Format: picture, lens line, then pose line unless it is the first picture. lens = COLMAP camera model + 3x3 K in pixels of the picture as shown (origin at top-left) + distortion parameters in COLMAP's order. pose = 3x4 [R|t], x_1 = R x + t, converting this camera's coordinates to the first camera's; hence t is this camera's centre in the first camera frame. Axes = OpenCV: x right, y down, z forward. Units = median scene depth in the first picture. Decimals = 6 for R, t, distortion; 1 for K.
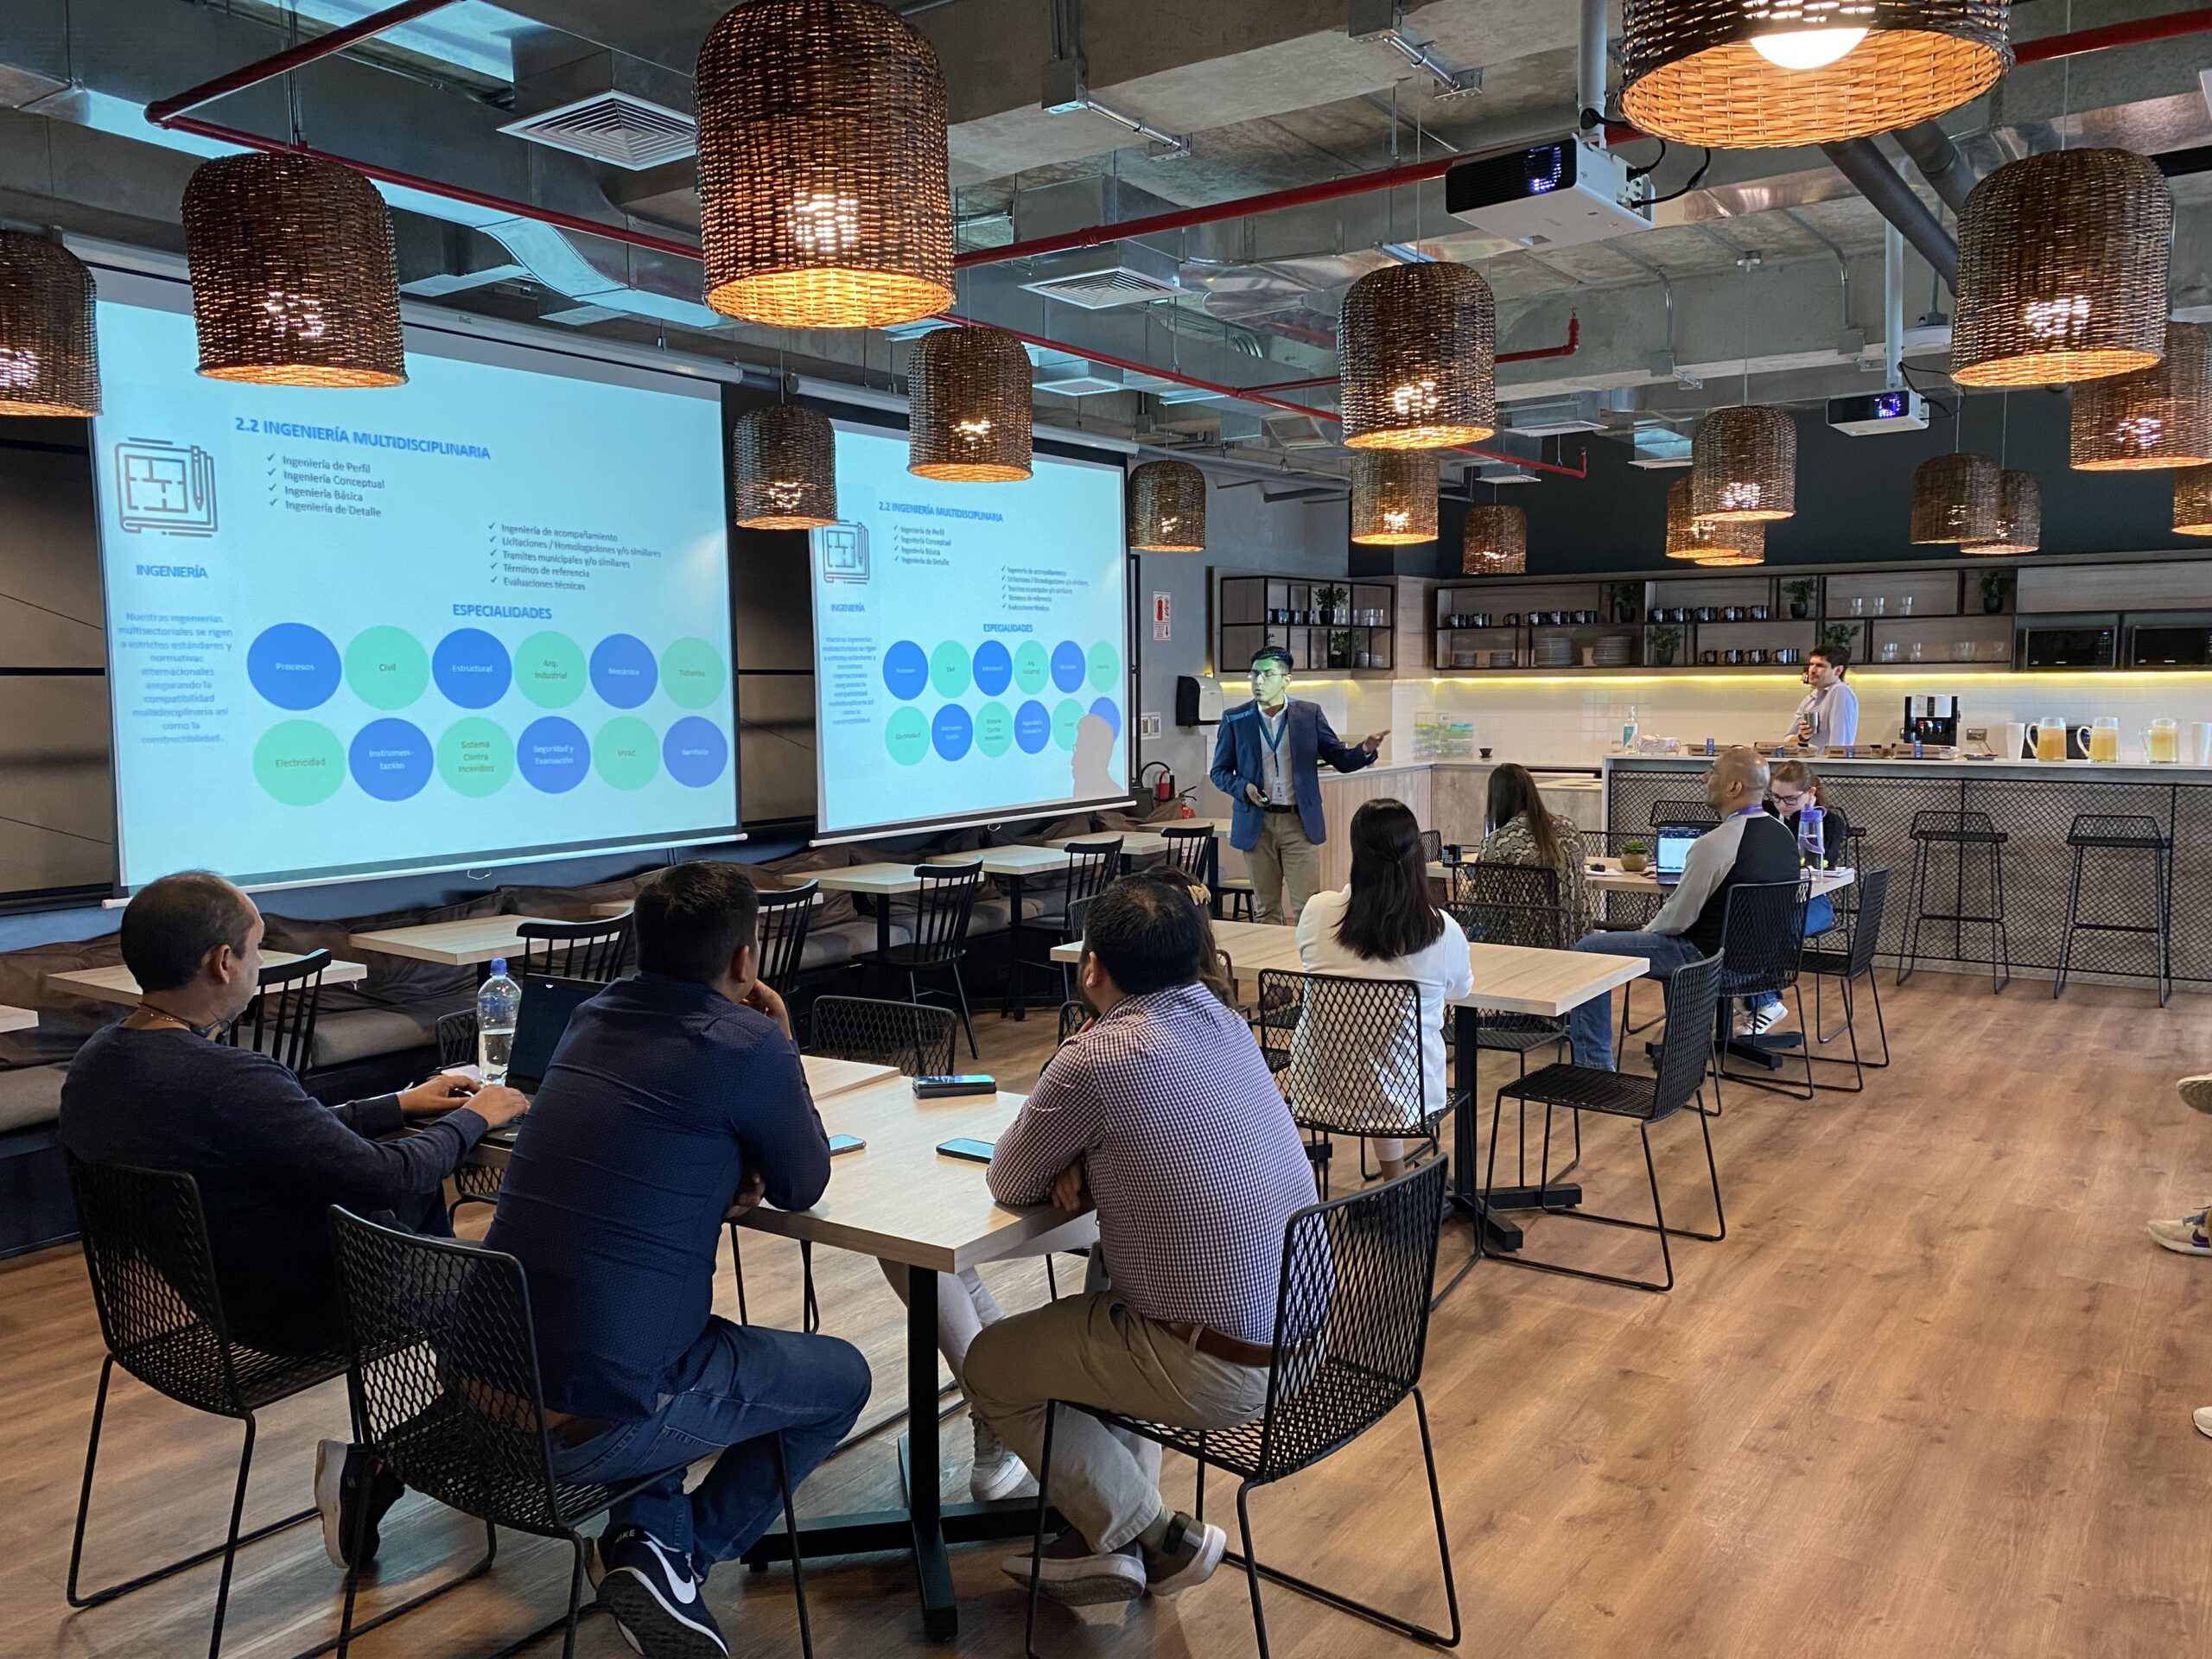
lens RADIAL K [[1717.1, 0, 1115.7], [0, 1717.1, 835.2], [0, 0, 1]] dist [0.024821, -0.038960]
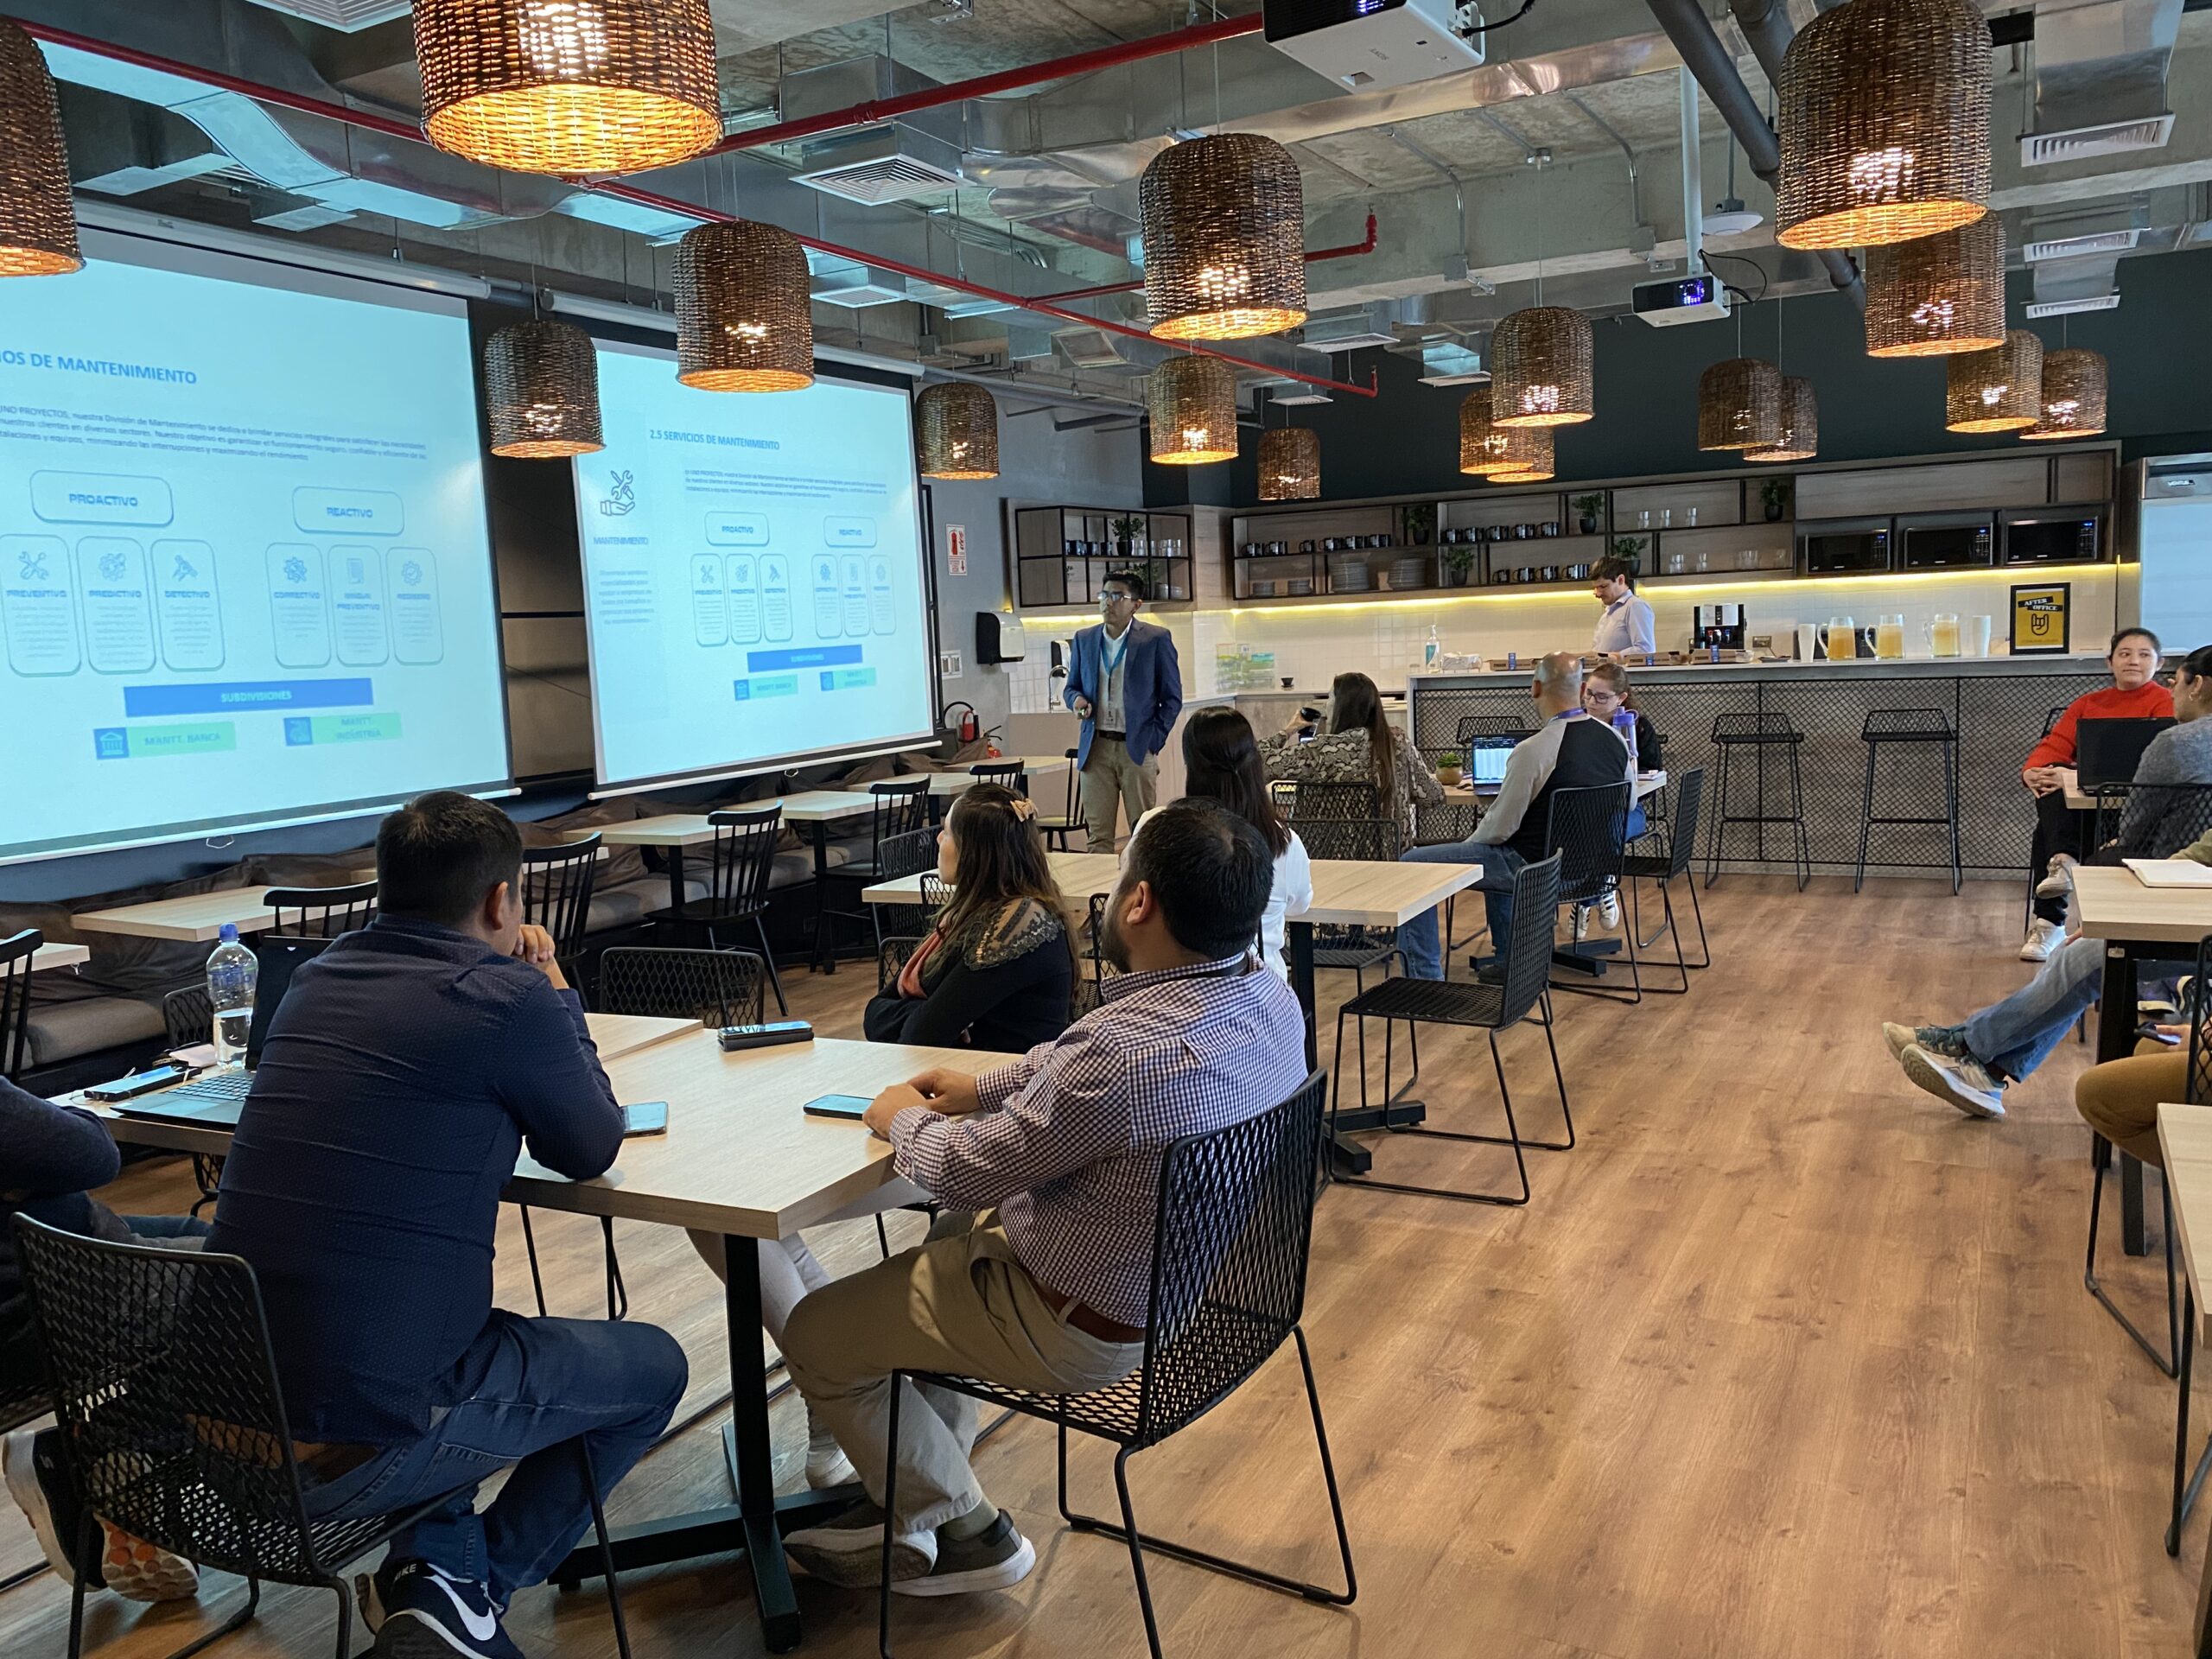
lens RADIAL K [[1717.1, 0, 1093.0], [0, 1717.1, 827.7], [0, 0, 1]] dist [0.024821, -0.038960]
pose [[0.993494, -0.049161, 0.102728, -0.007810], [0.046791, 0.998583, 0.025352, 0.017023], [-0.103829, -0.020380, 0.994386, 0.065268]]
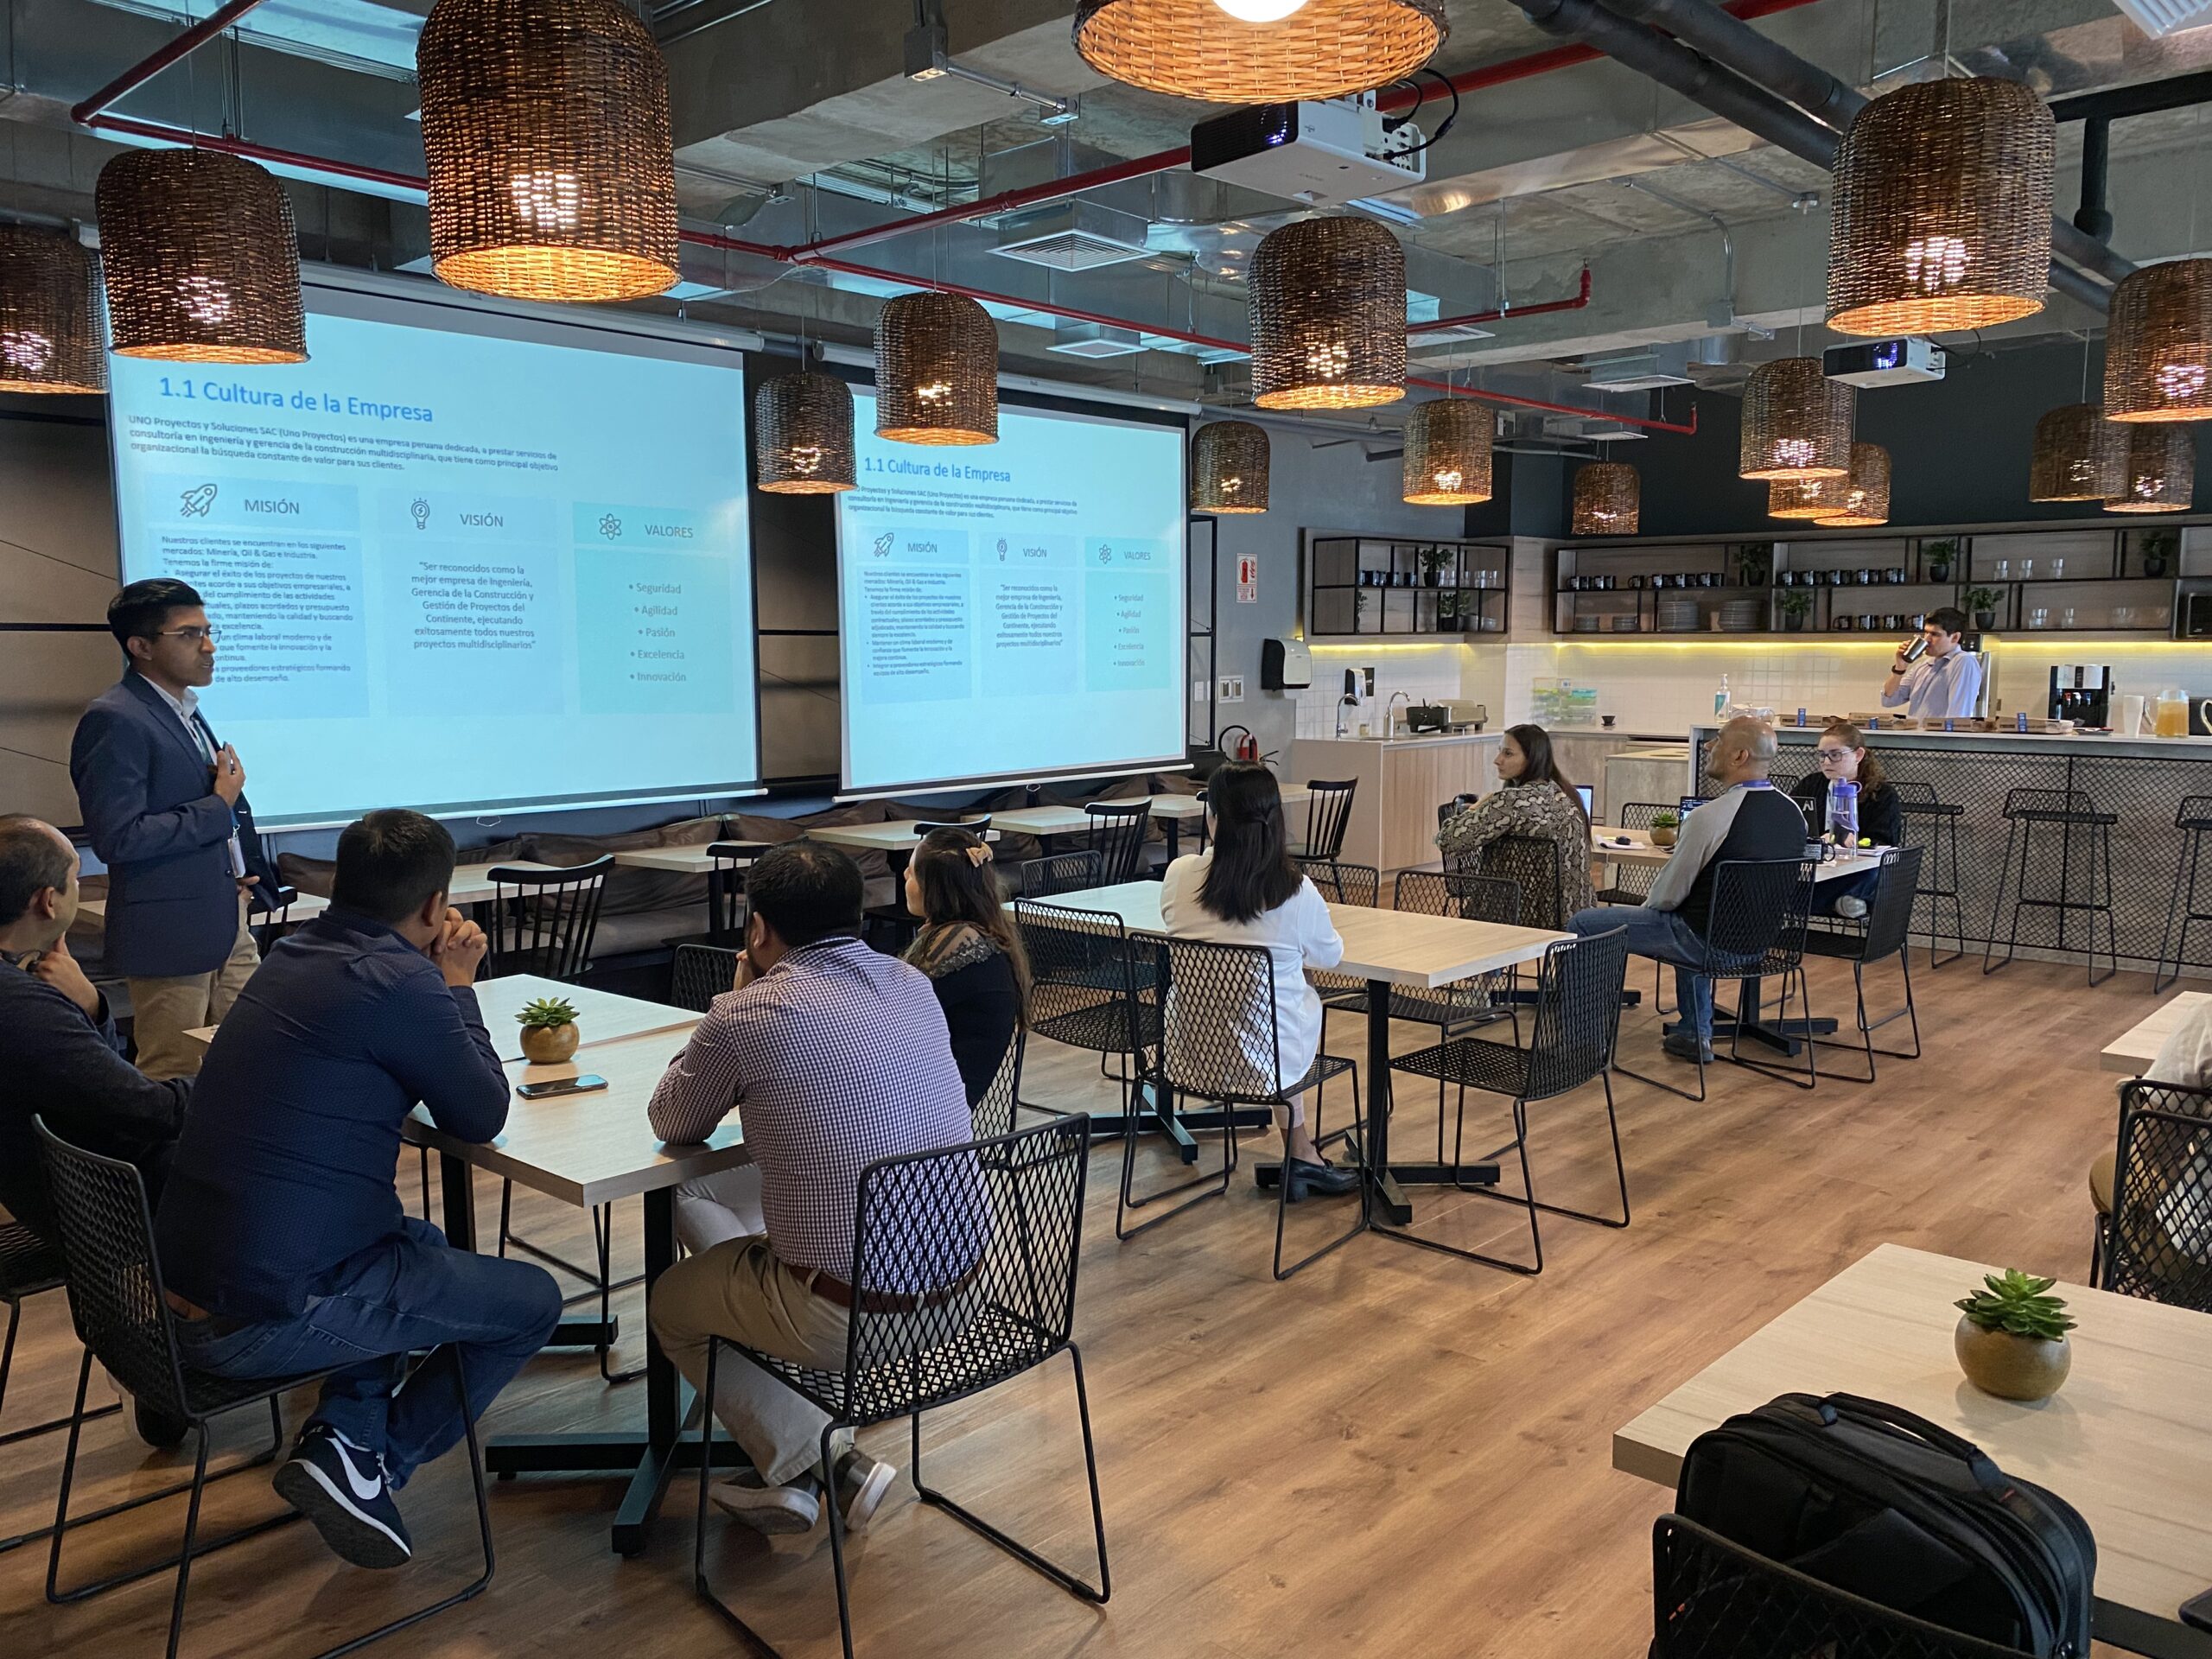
lens RADIAL K [[1717.1, 0, 1089.3], [0, 1717.1, 825.5], [0, 0, 1]] dist [0.024821, -0.038960]
pose [[0.989763, 0.022303, -0.140966, 0.186748], [-0.019973, 0.999640, 0.017925, -0.001275], [0.141315, -0.014926, 0.989852, 0.004041]]
